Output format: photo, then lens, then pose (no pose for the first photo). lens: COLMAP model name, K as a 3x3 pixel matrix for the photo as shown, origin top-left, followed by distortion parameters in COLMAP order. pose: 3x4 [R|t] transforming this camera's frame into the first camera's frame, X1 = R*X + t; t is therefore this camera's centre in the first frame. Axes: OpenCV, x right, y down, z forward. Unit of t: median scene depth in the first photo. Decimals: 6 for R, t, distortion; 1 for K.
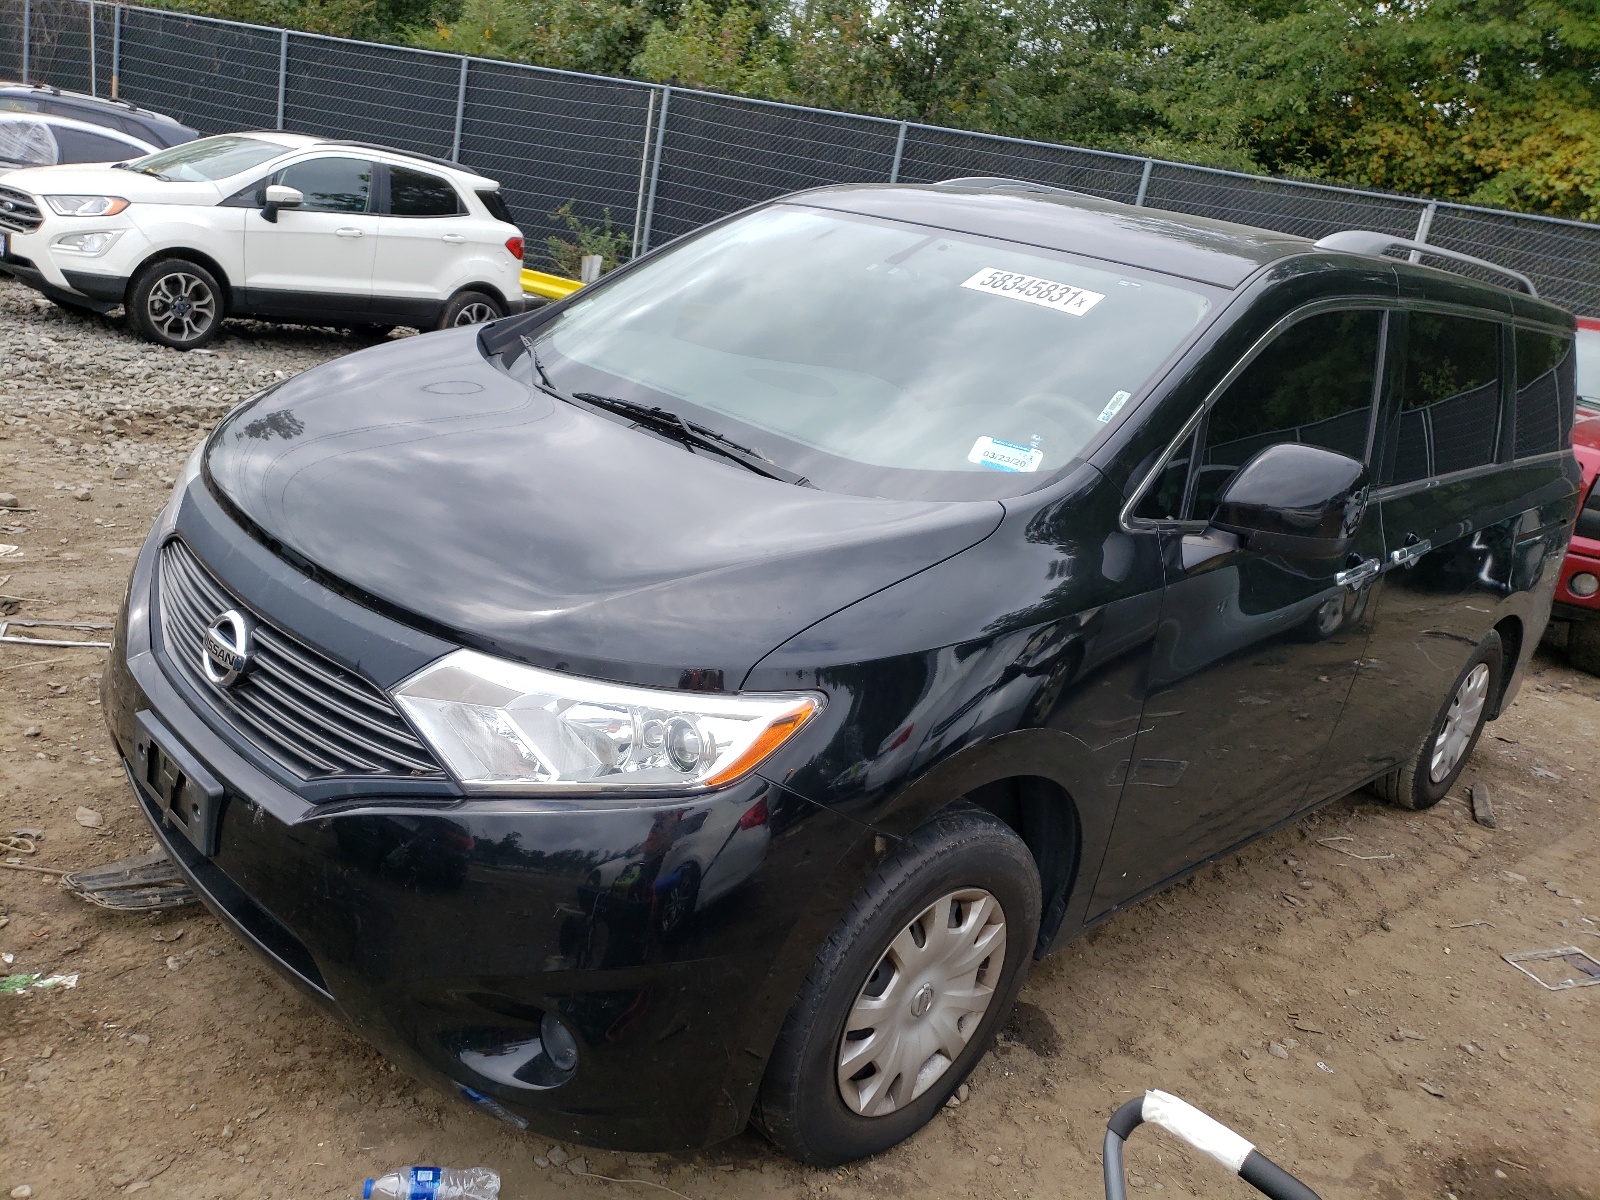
lens RADIAL K [[1320.2, 0, 794.1], [0, 1320.2, 578.1], [0, 0, 1]] dist [-0.008619, 0.000108]
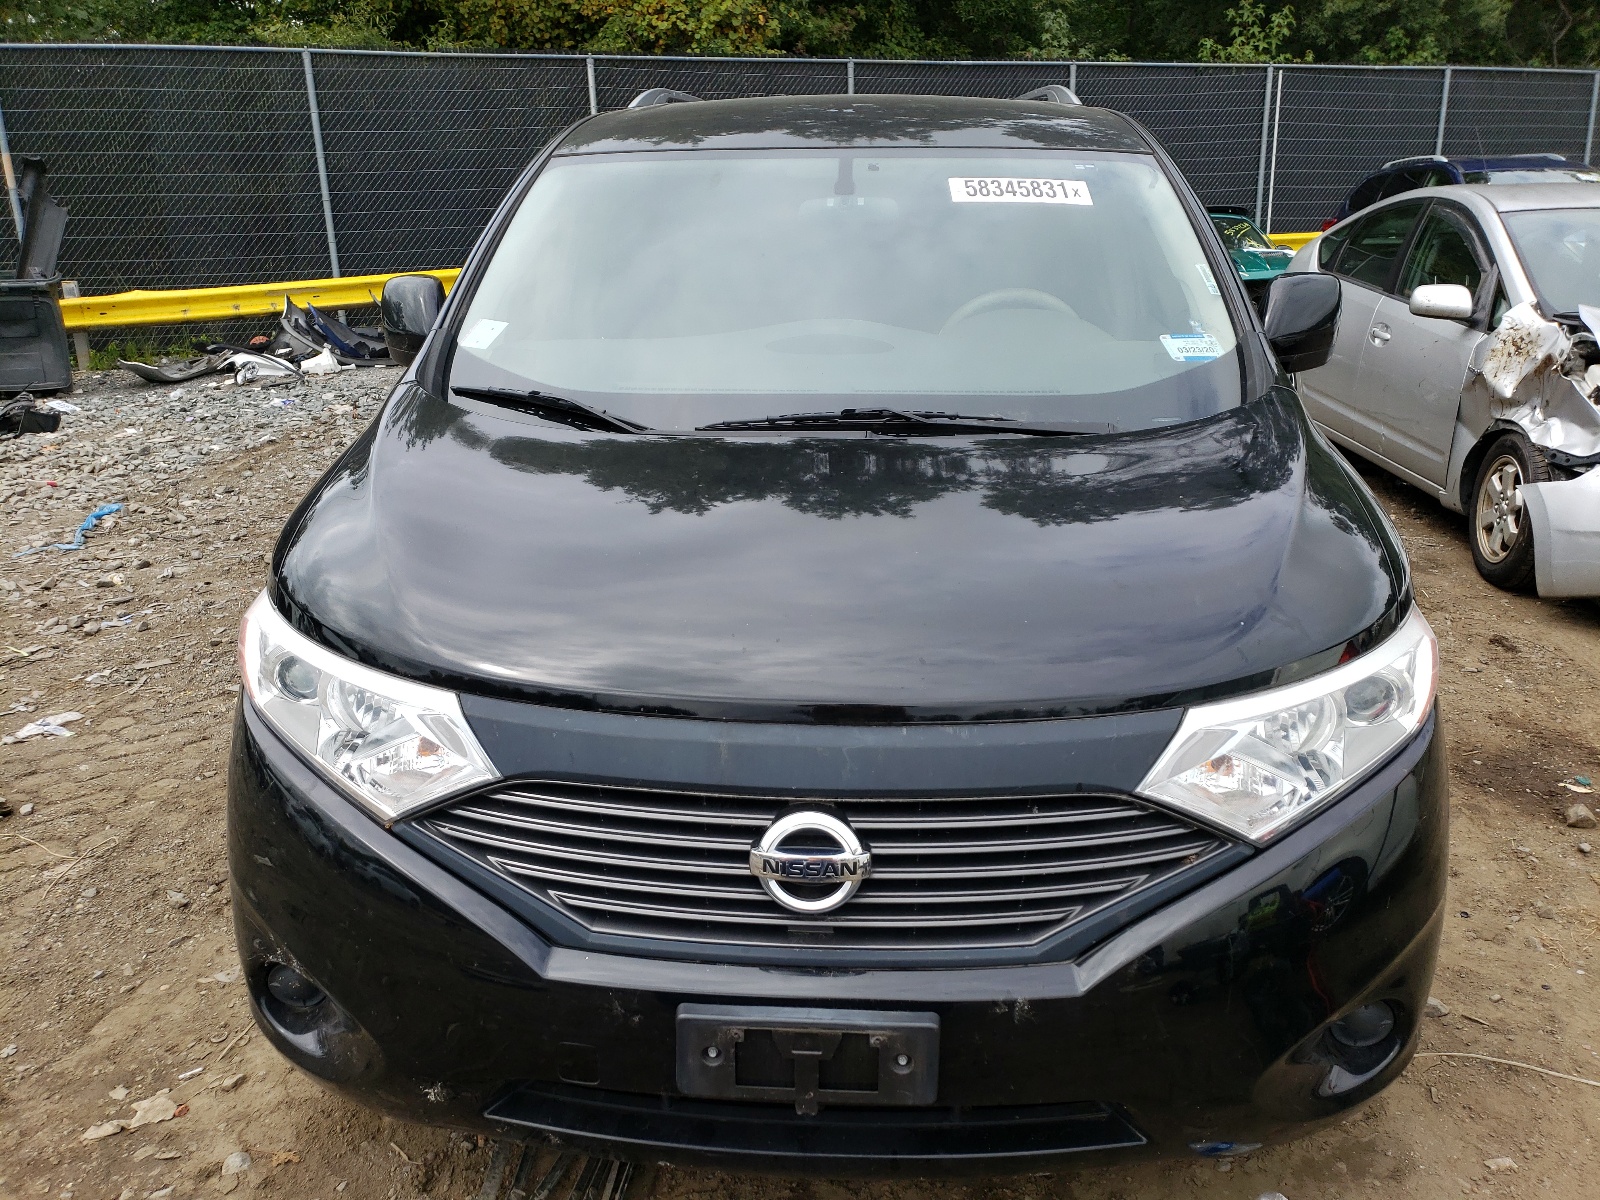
lens RADIAL K [[1328.5, 0, 776.4], [0, 1328.5, 595.1], [0, 0, 1]] dist [0.012448, 0.007038]
pose [[0.733063, -0.365354, 0.573704, -0.156186], [0.309123, 0.930298, 0.197456, -0.046199], [-0.605857, 0.032597, 0.794906, 0.076643]]
